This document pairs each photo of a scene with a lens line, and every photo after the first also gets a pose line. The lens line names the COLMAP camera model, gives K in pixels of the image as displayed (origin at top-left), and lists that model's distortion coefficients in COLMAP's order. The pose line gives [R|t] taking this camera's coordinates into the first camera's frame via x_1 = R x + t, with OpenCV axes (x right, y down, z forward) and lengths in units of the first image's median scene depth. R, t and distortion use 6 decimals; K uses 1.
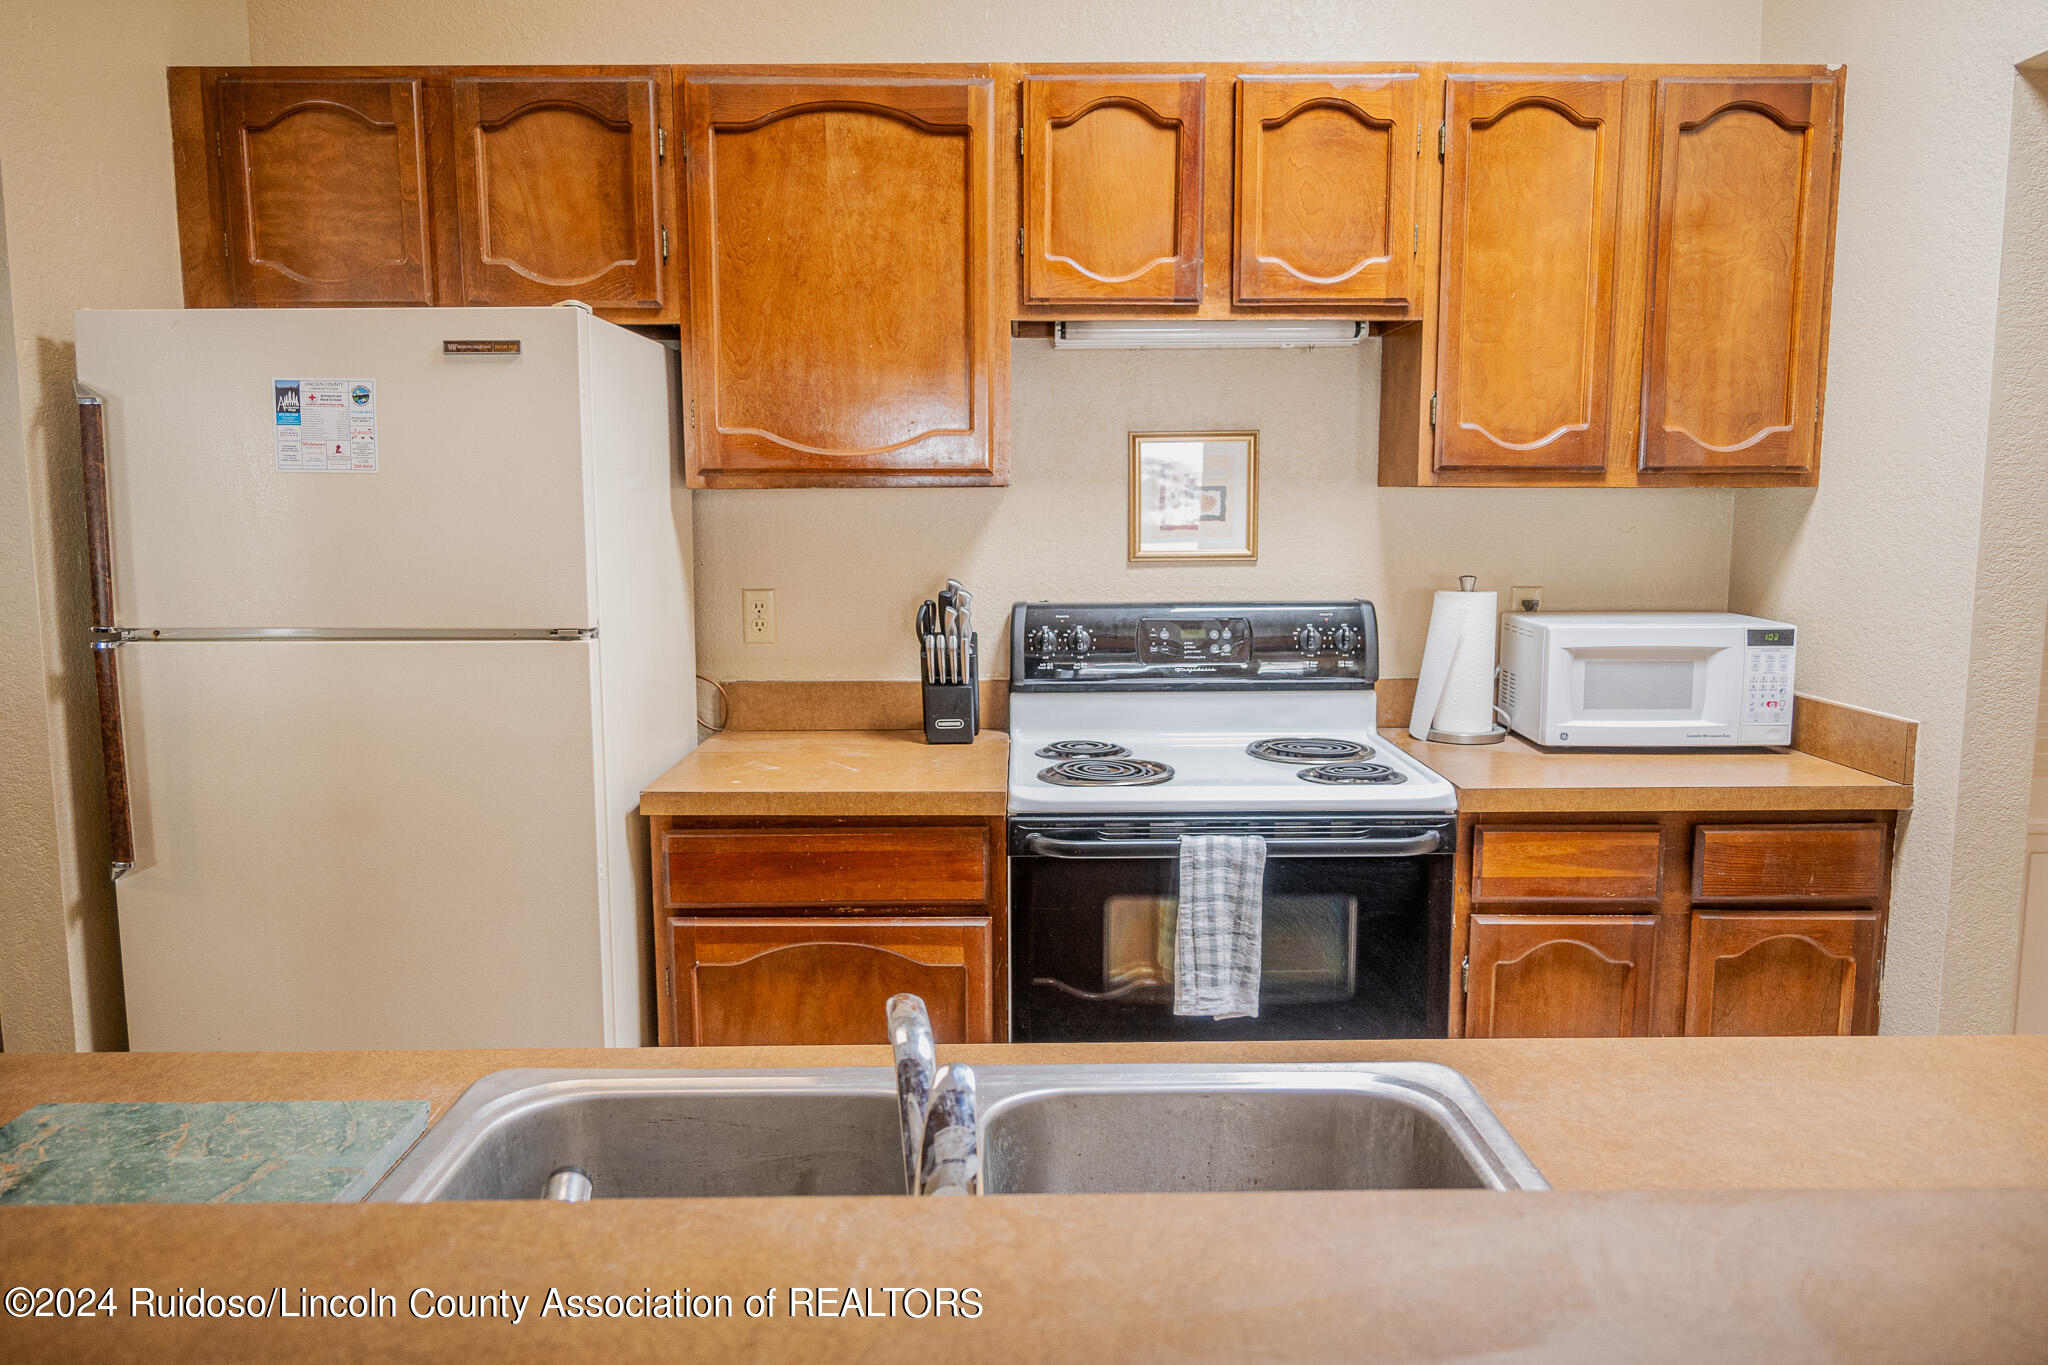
lens RADIAL K [[1432.3, 0, 1024.0], [0, 1432.3, 682.5], [0, 0, 1]] dist [0.007481, 0.002163]
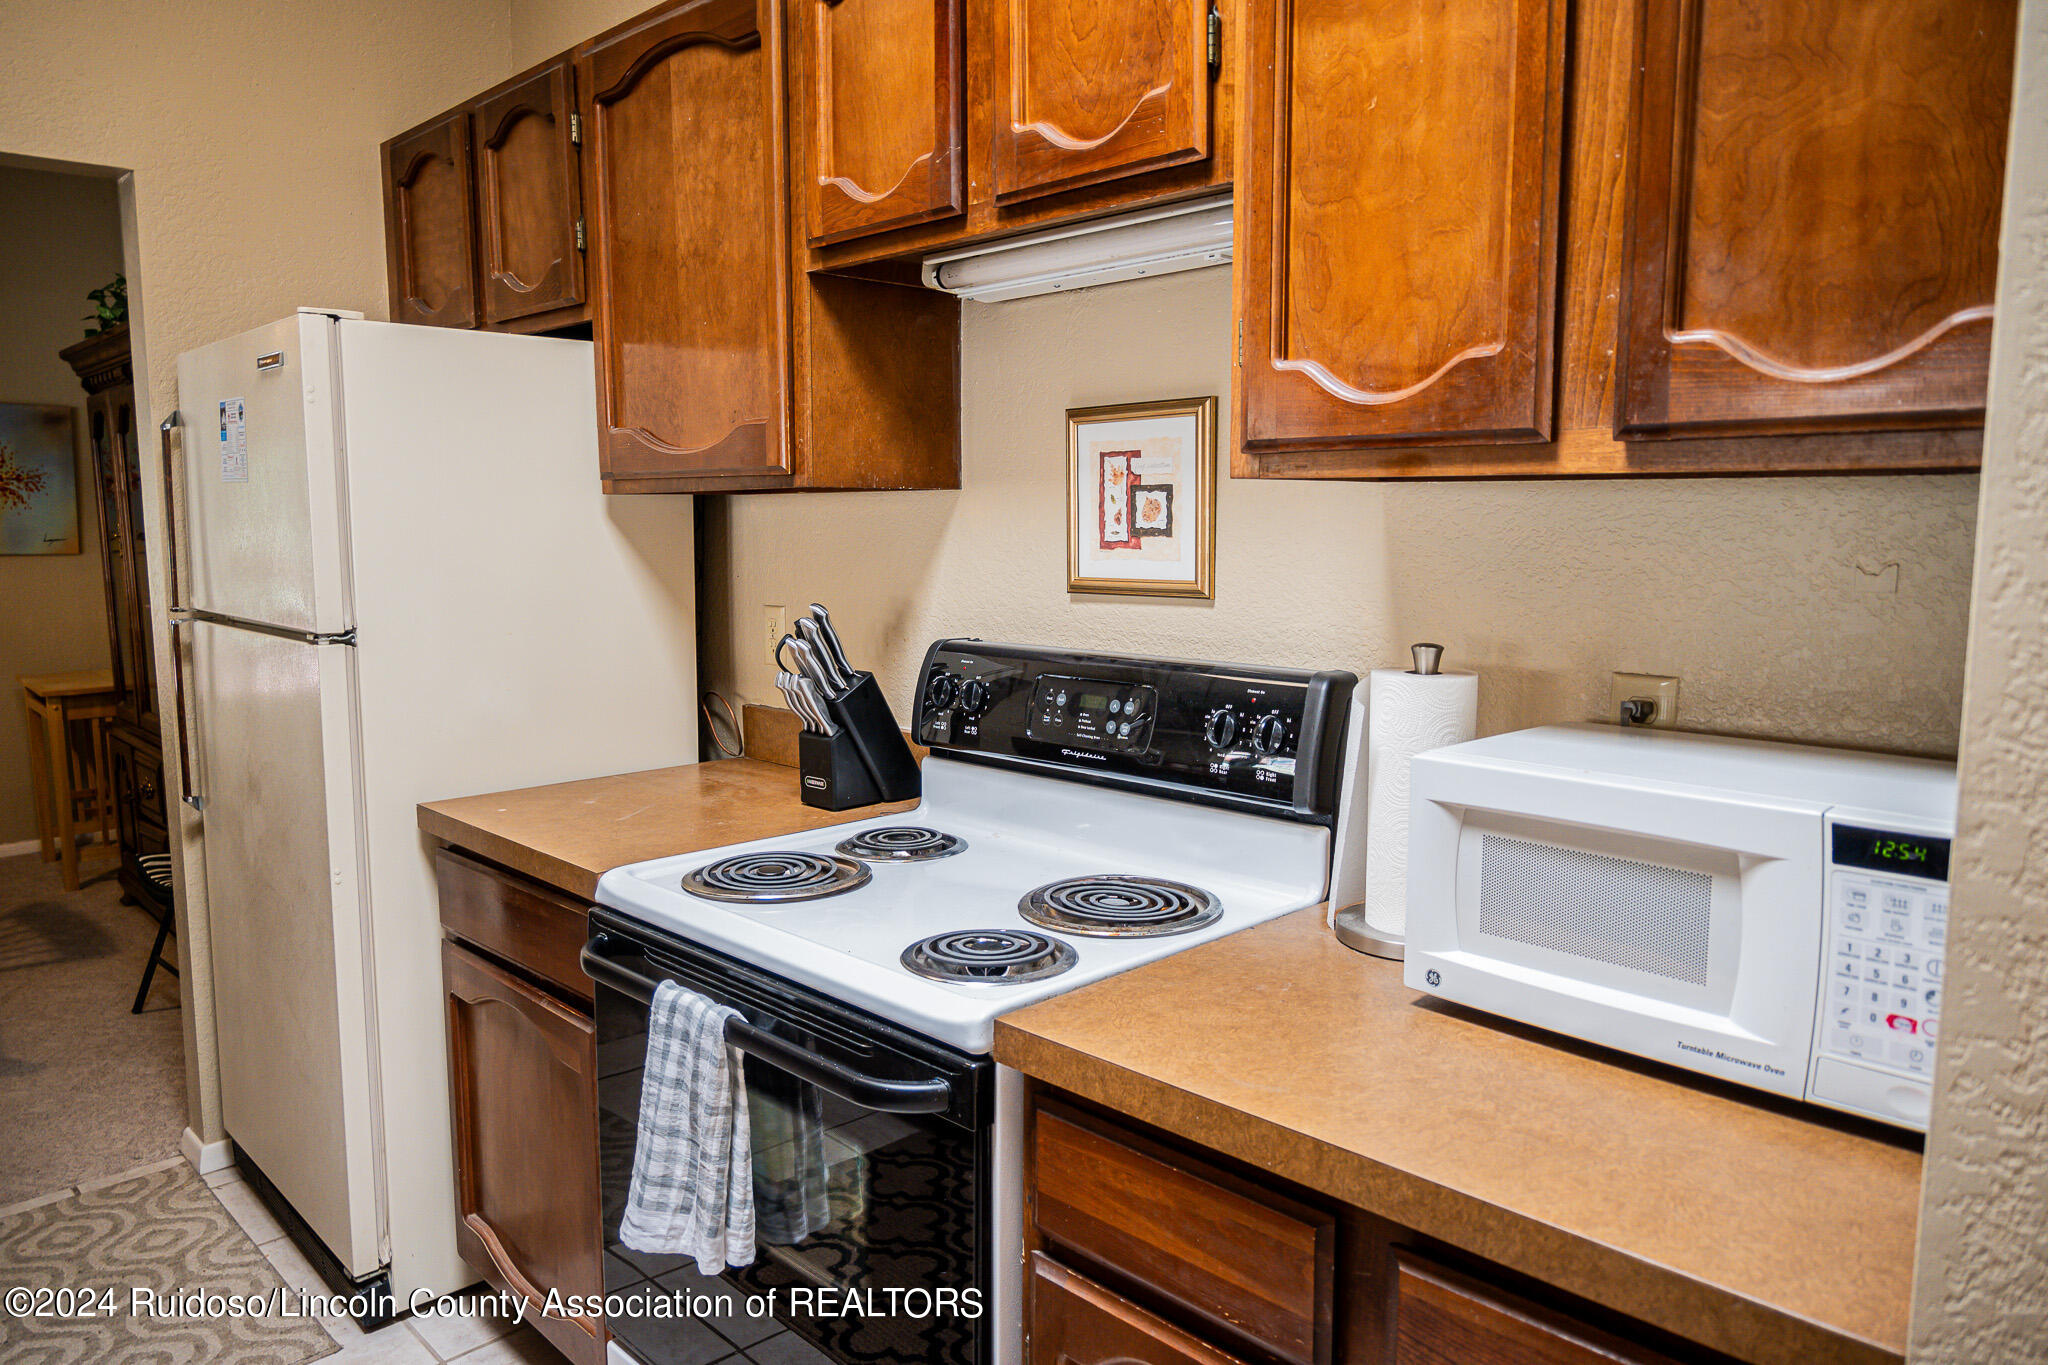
lens RADIAL K [[1390.5, 0, 1017.4], [0, 1390.5, 683.1], [0, 0, 1]] dist [0.002981, -0.001116]
pose [[0.693826, 0.088157, -0.714726, 0.621212], [-0.092560, 0.995164, 0.032894, -0.067432], [0.714170, 0.043332, 0.698630, 0.565595]]
